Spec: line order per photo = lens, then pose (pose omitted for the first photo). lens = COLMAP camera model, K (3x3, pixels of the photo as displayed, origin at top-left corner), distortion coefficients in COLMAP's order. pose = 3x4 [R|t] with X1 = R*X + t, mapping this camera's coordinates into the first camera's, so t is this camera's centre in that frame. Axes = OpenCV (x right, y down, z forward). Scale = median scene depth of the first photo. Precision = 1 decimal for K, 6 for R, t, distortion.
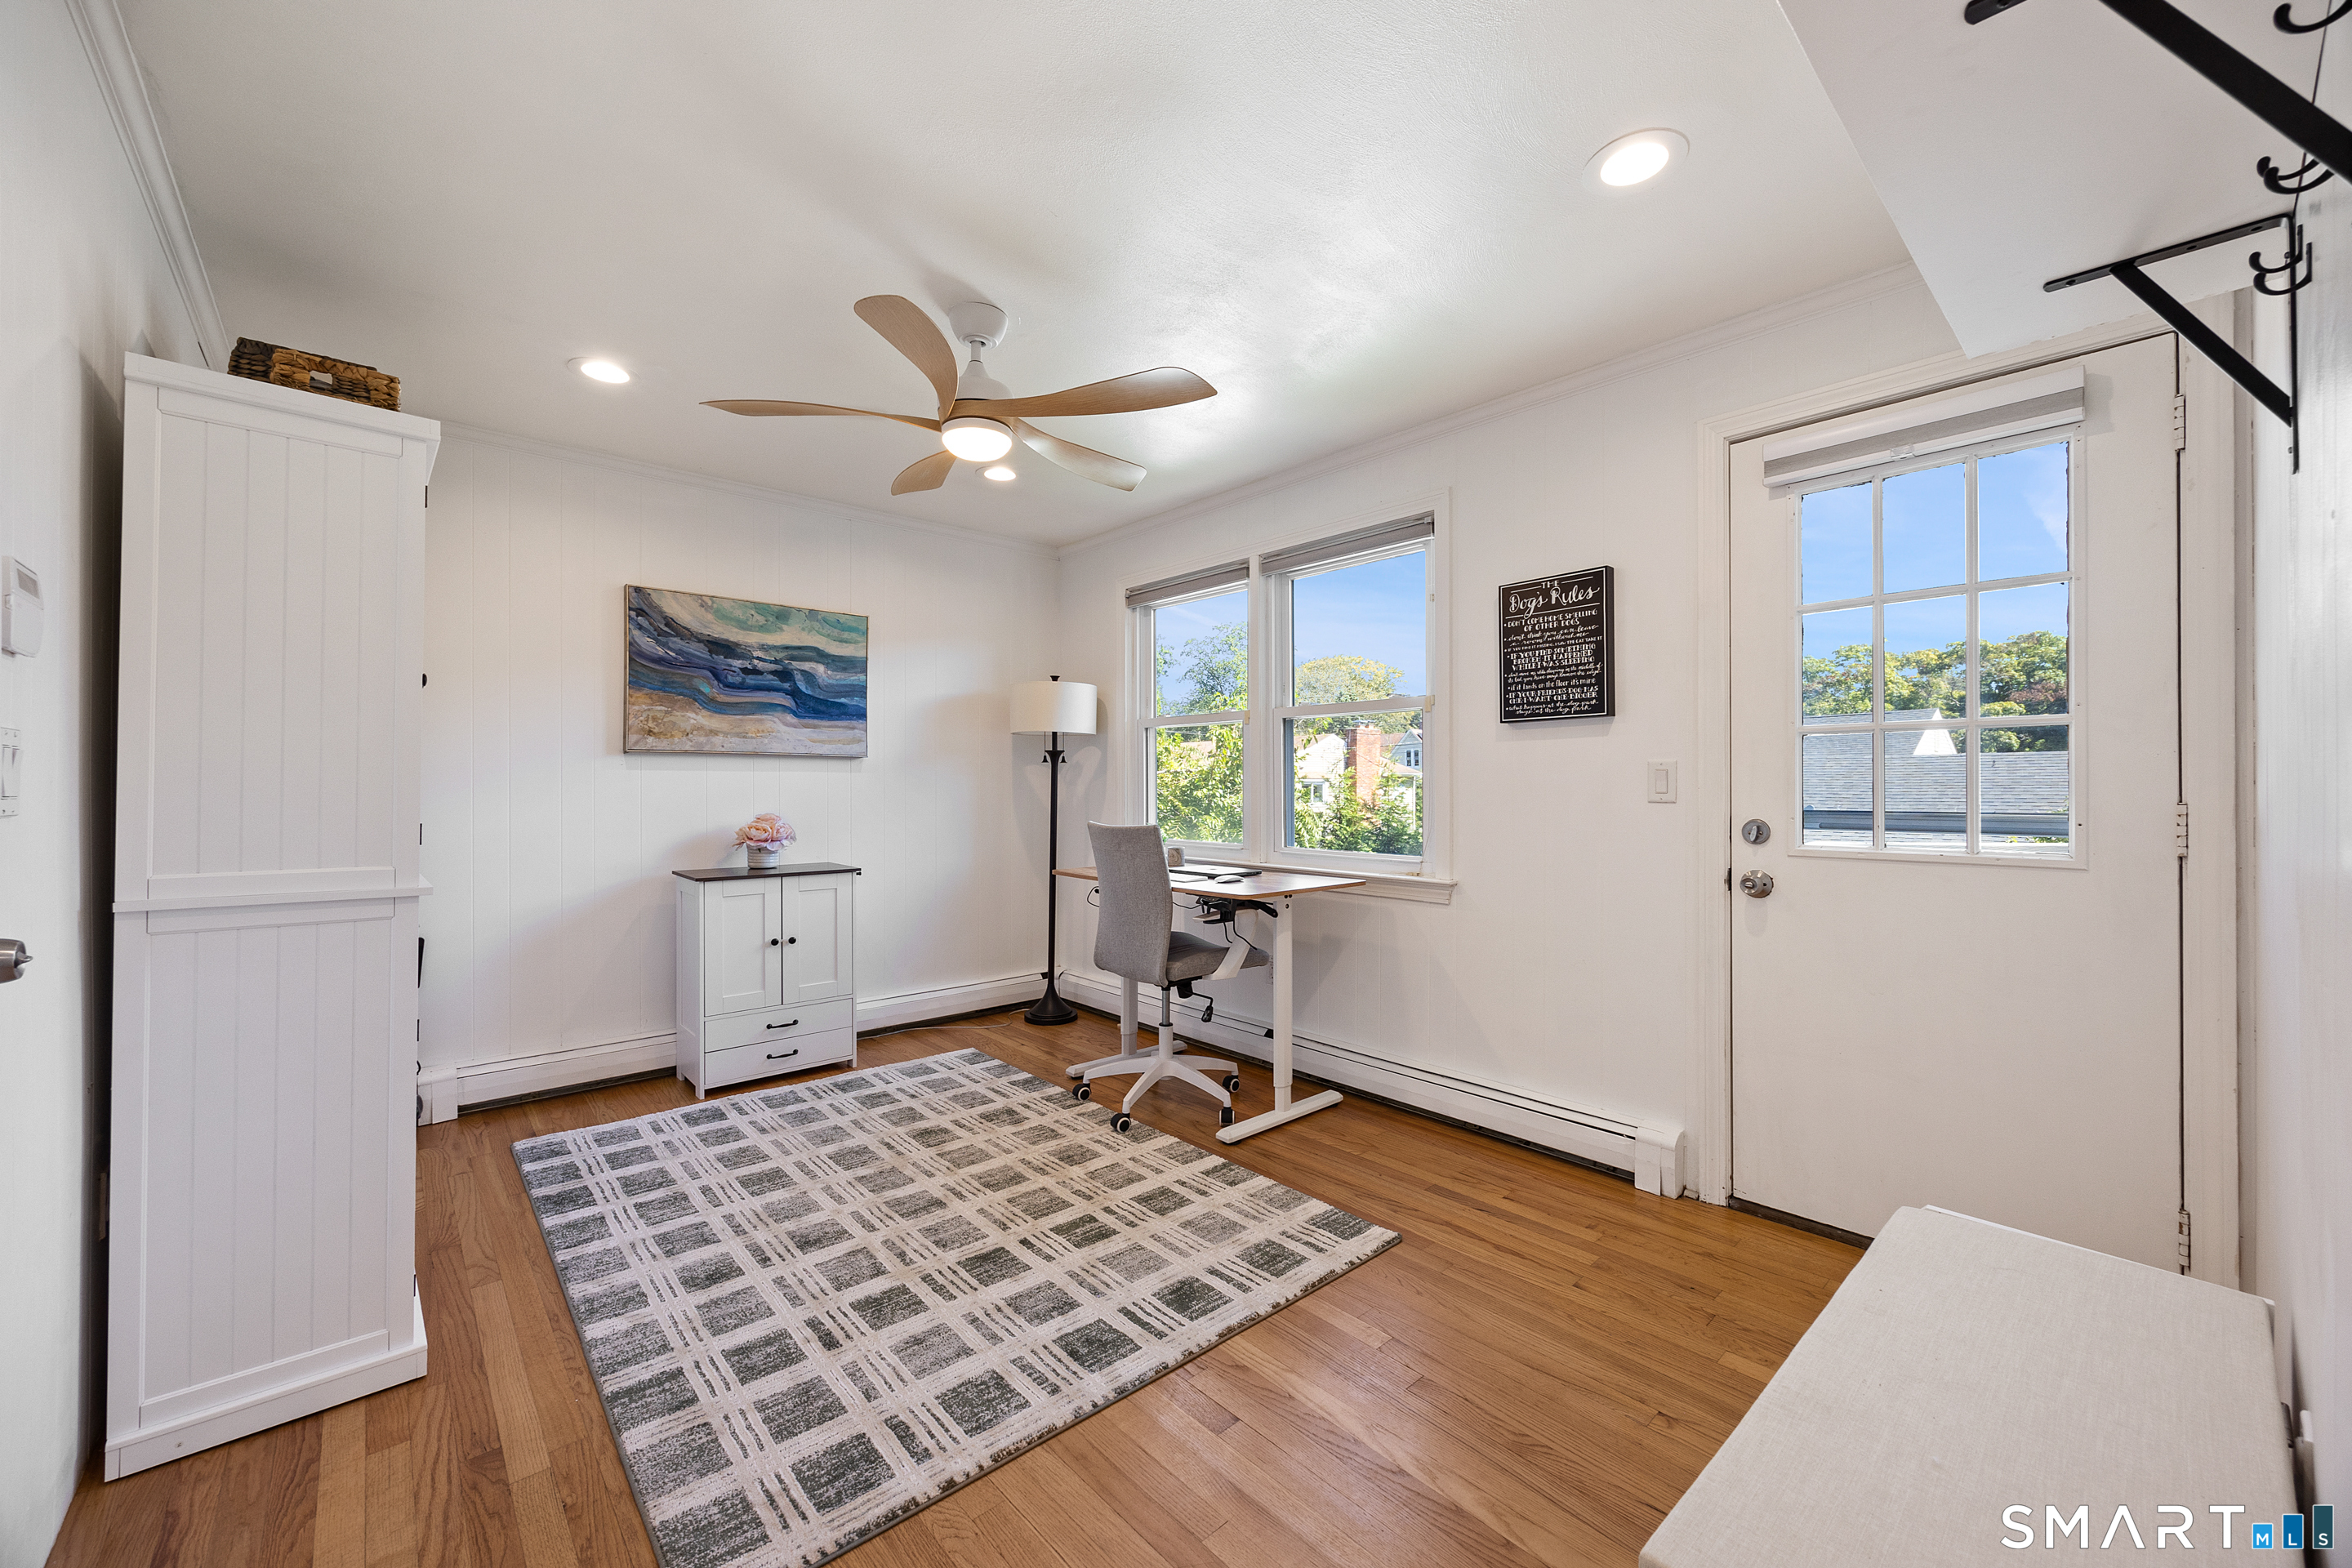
lens RADIAL K [[902.7, 0, 1186.1], [0, 902.7, 785.4], [0, 0, 1]] dist [-0.002572, -0.000077]
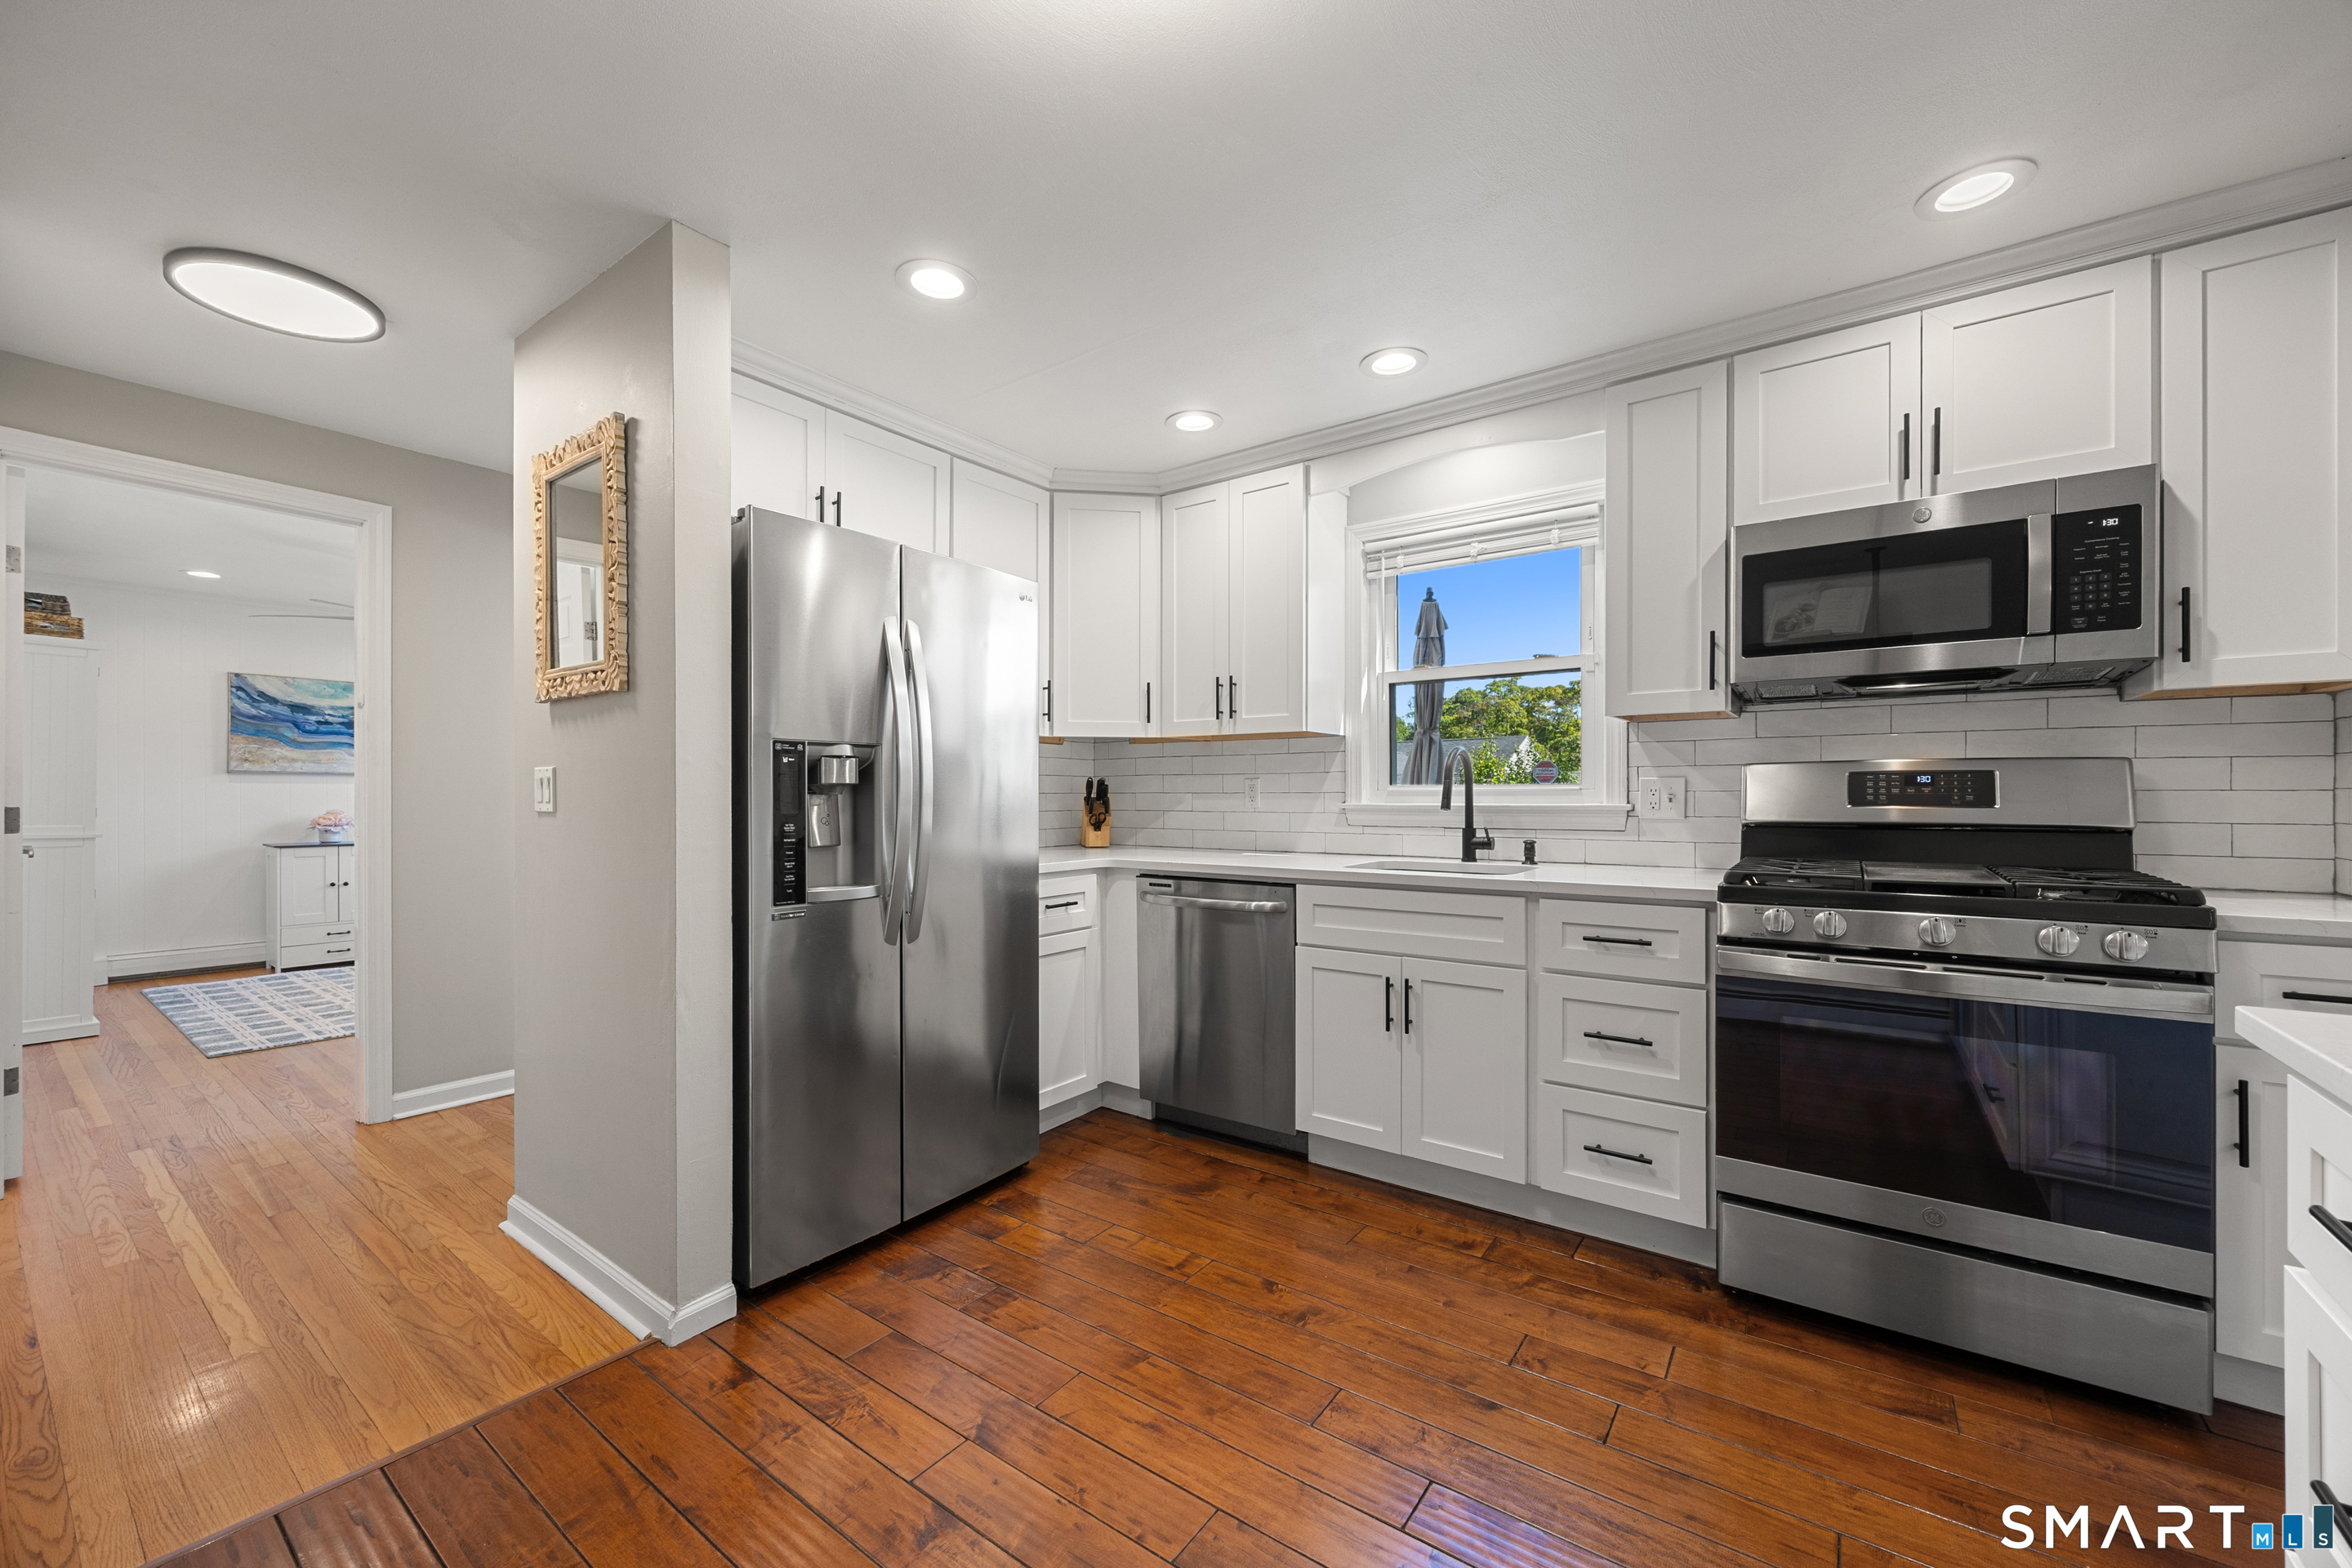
lens RADIAL K [[904.1, 0, 1186.5], [0, 904.1, 797.8], [0, 0, 1]] dist [-0.002083, -0.000207]
pose [[0.978407, 0.003535, 0.206659, 0.956743], [-0.004651, 0.999977, 0.004911, -0.007624], [-0.206637, -0.005766, 0.978401, -1.244551]]
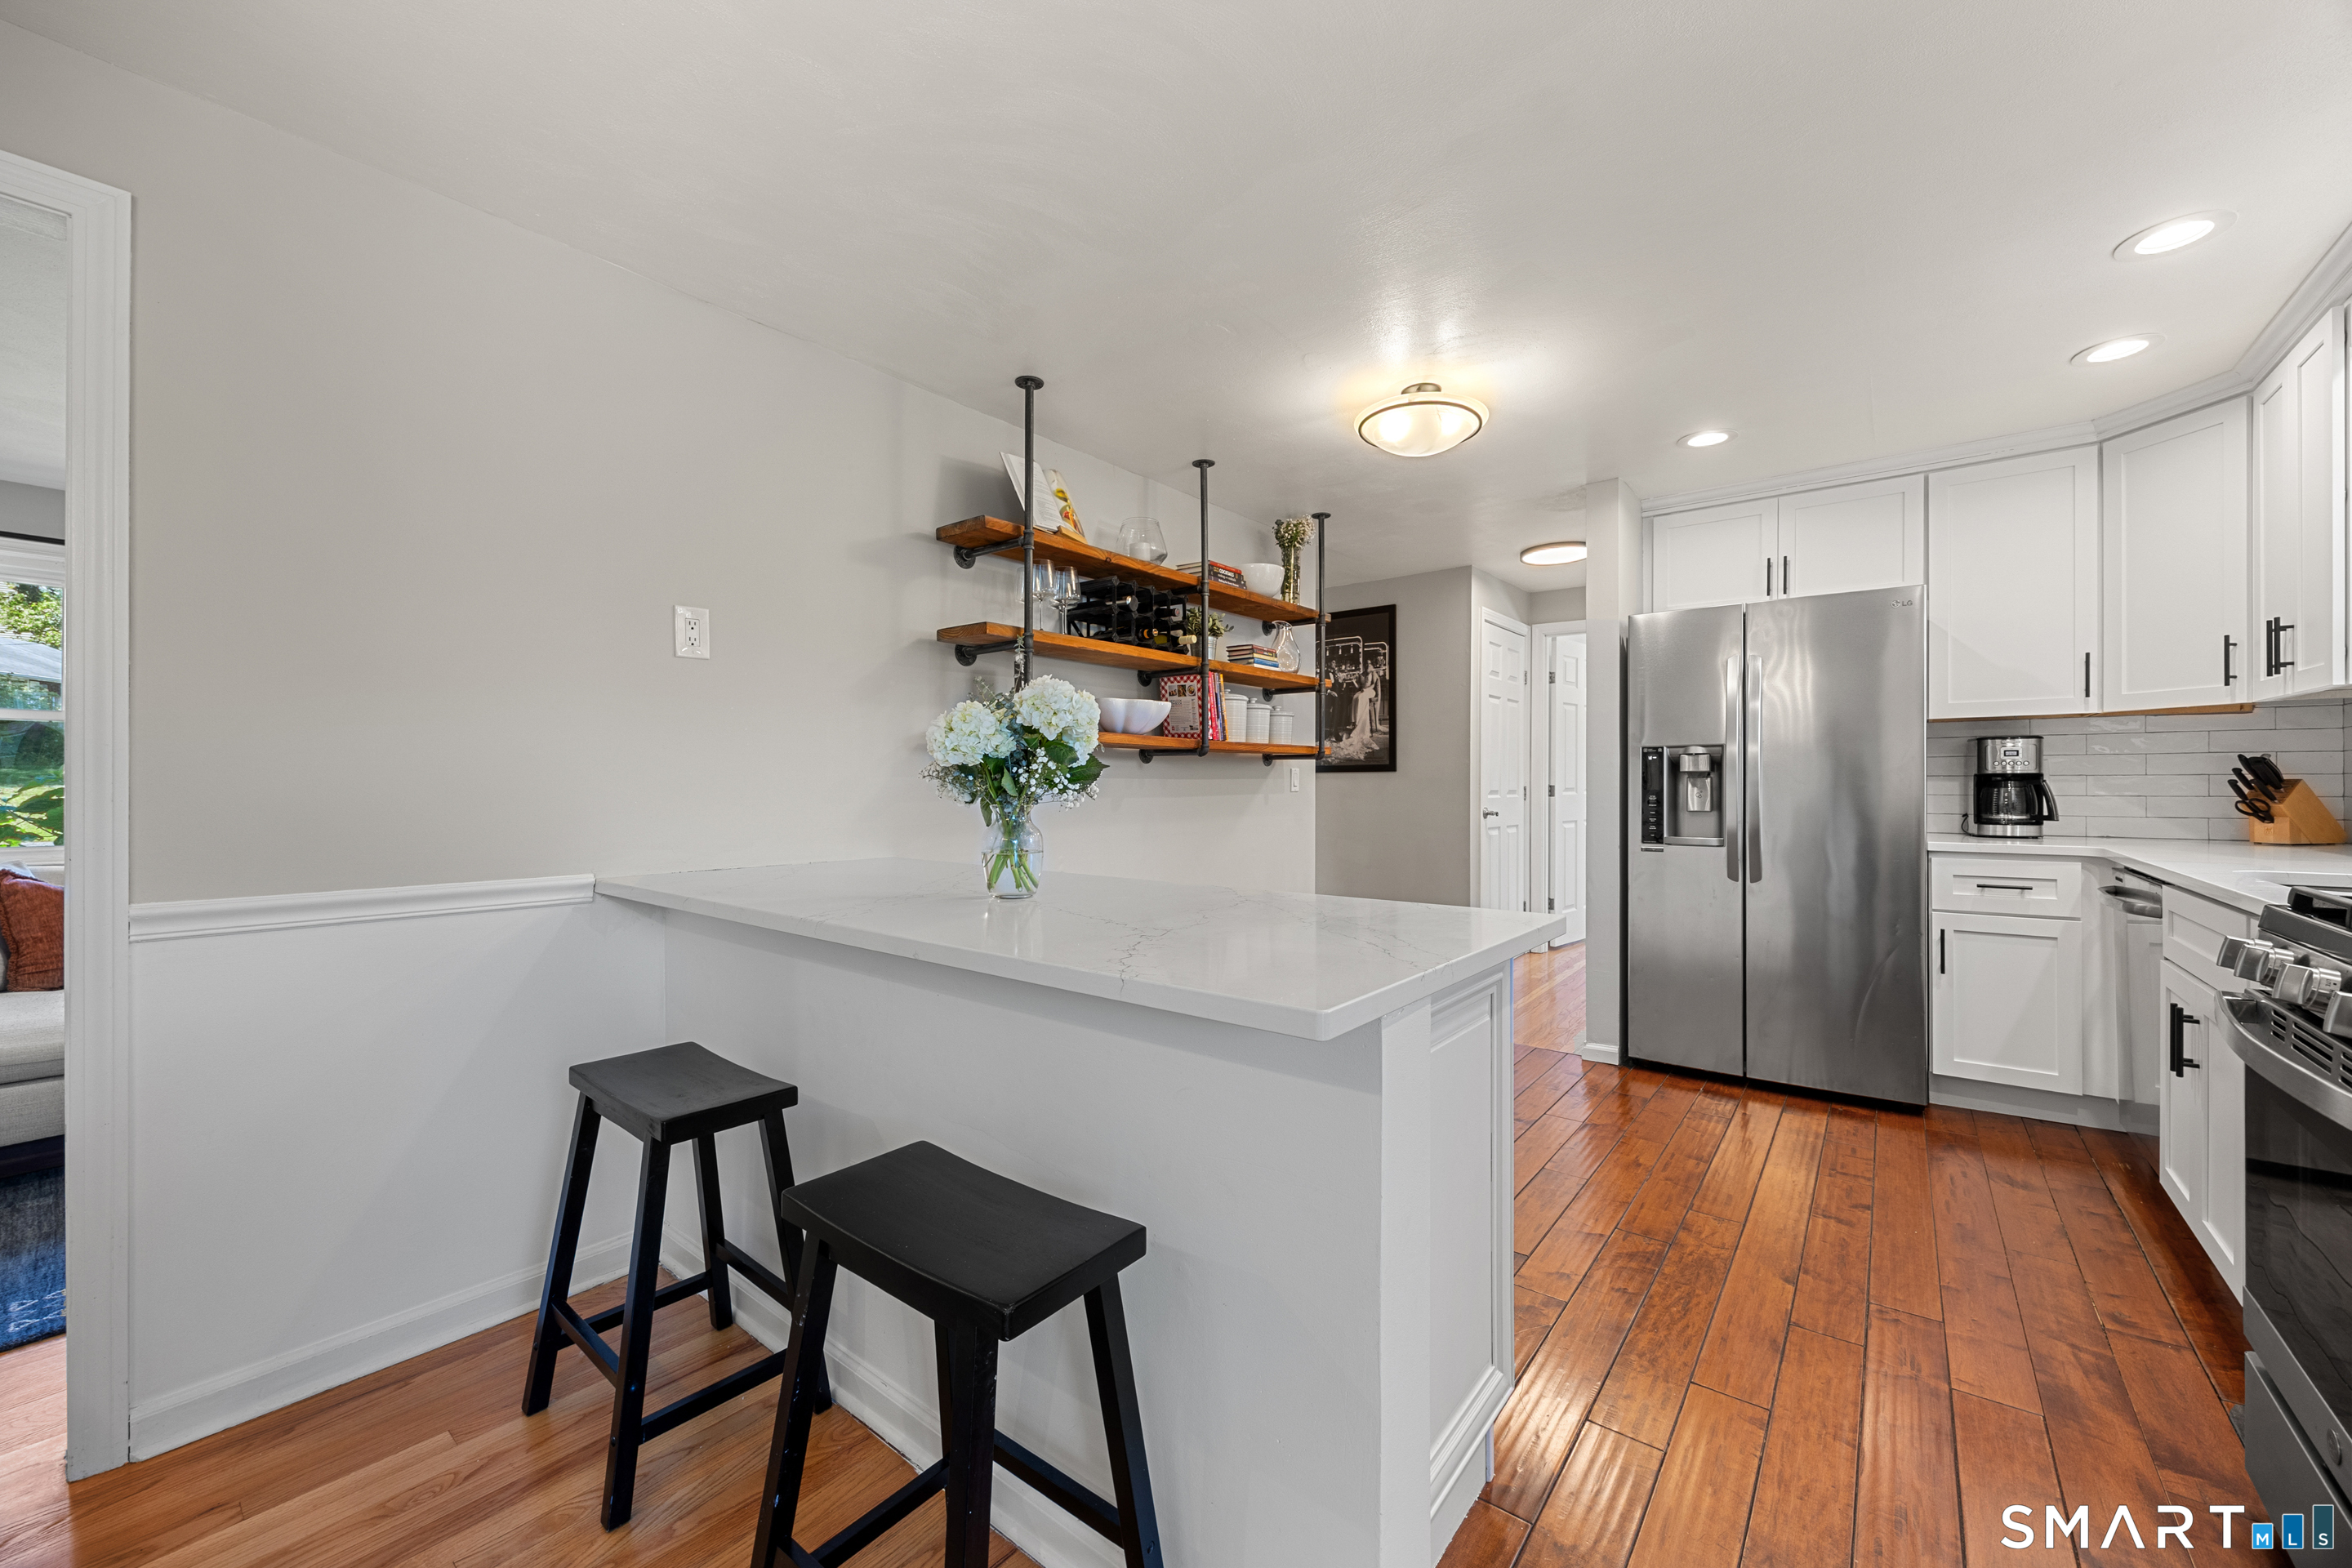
lens RADIAL K [[904.1, 0, 1186.5], [0, 904.1, 797.8], [0, 0, 1]] dist [-0.002083, -0.000207]
pose [[0.170956, 0.024350, -0.984978, 1.917191], [0.005927, 0.999651, 0.025741, -0.014460], [0.985261, -0.010239, 0.170752, -1.304242]]
